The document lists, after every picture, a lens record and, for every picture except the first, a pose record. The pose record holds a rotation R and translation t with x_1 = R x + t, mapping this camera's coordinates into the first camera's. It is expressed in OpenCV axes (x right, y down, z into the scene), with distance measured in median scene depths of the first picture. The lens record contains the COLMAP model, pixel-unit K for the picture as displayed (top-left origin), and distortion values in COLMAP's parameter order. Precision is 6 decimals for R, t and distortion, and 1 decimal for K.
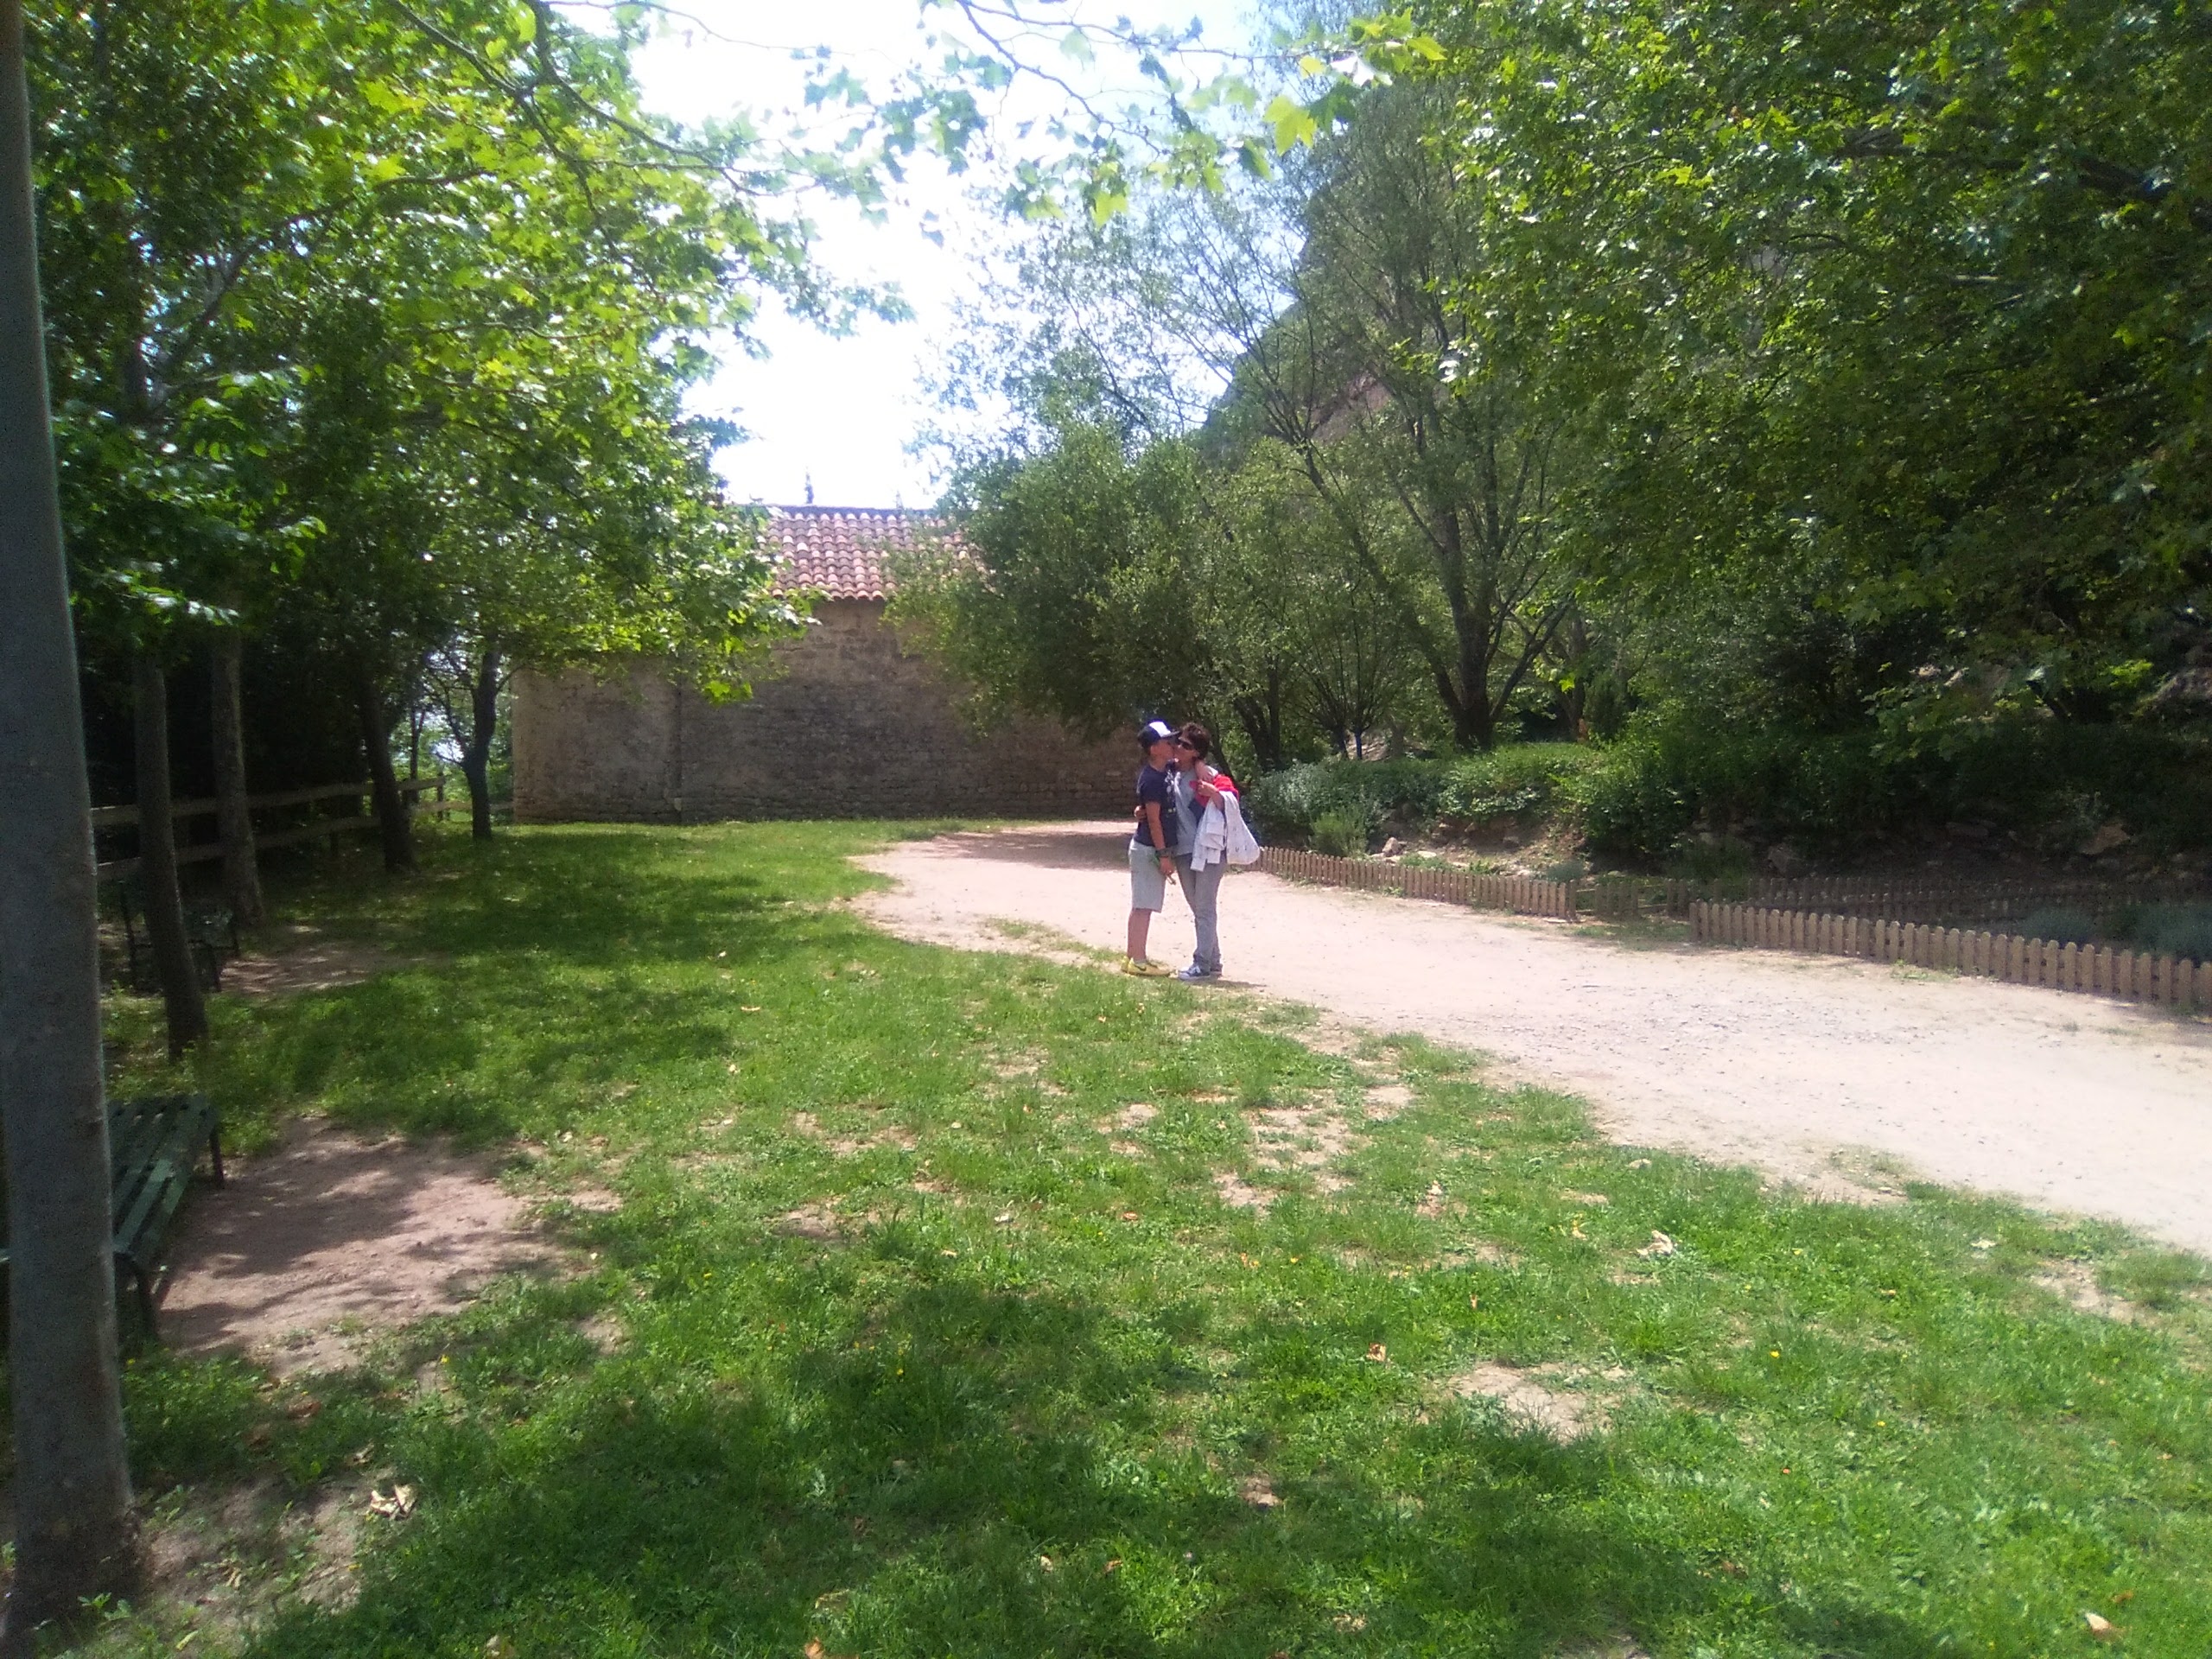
lens RADIAL K [[1792.7, 0, 1106.0], [0, 1792.7, 829.5], [0, 0, 1]] dist [0.005714, 0.005372]
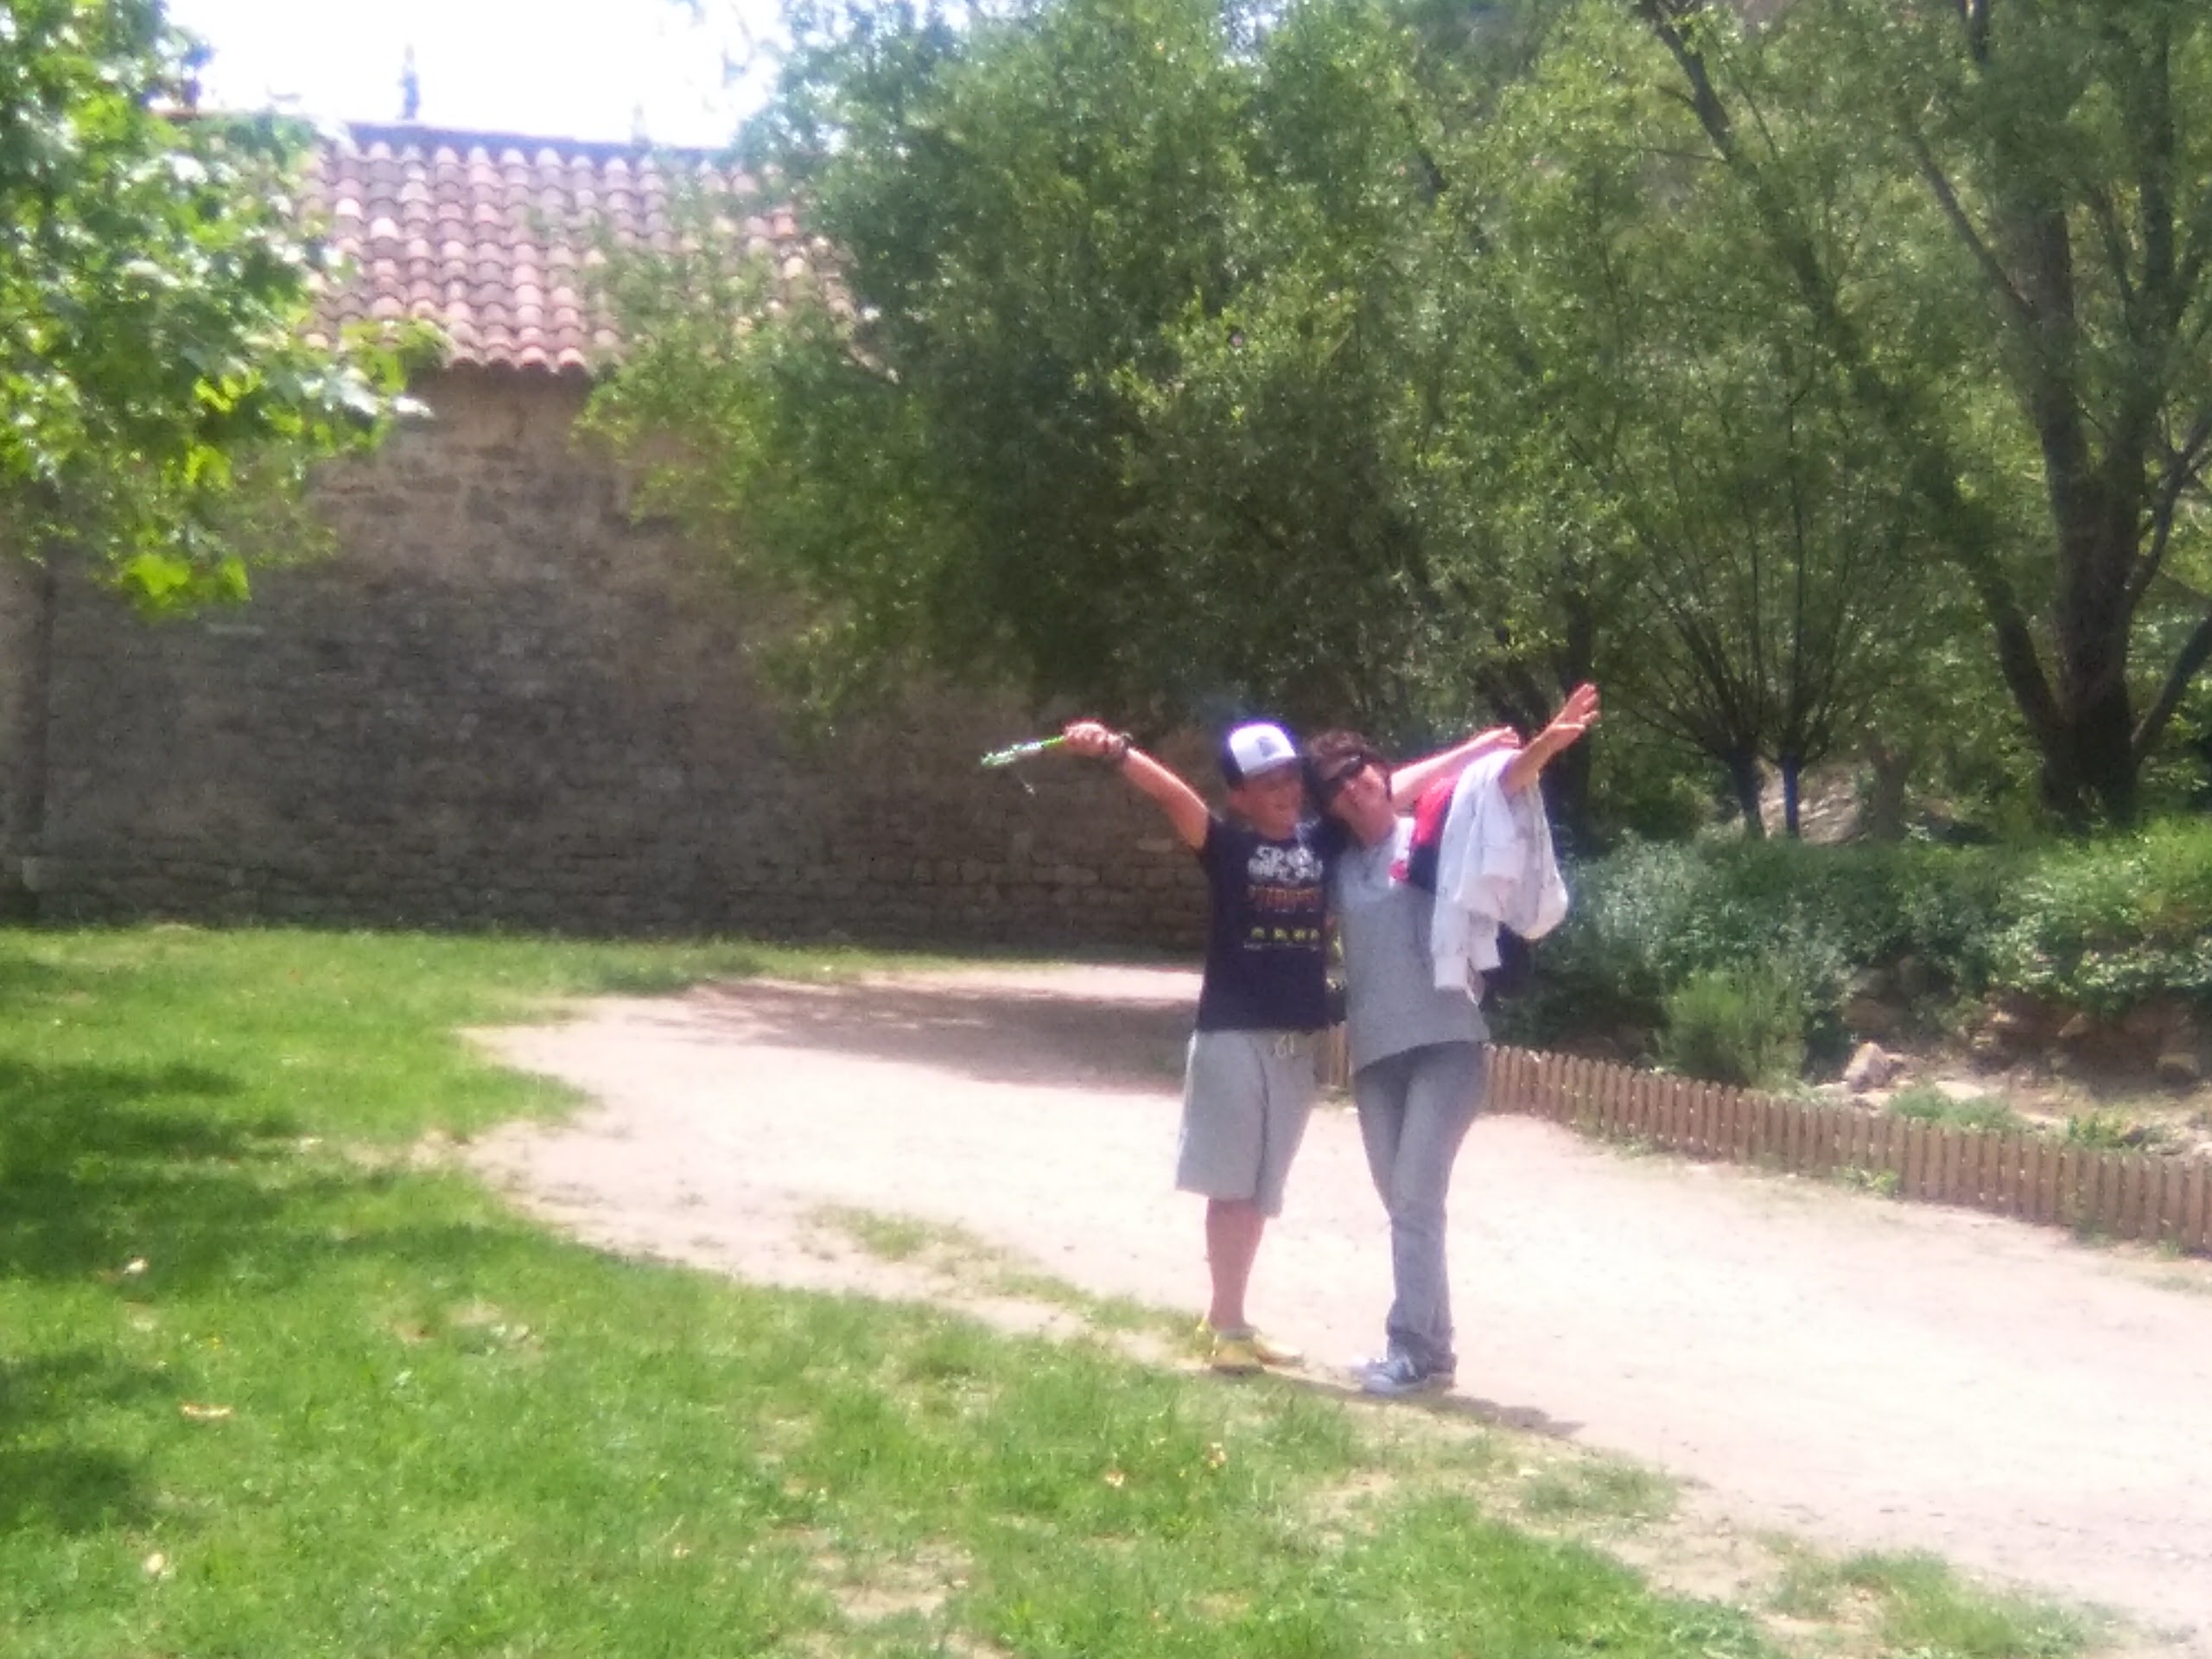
lens RADIAL K [[1792.7, 0, 1106.0], [0, 1792.7, 829.5], [0, 0, 1]] dist [0.005714, 0.005372]
pose [[0.995758, 0.034503, -0.085292, 0.024896], [-0.043643, 0.993222, -0.107728, 0.008151], [0.080997, 0.110994, 0.990515, 0.612259]]
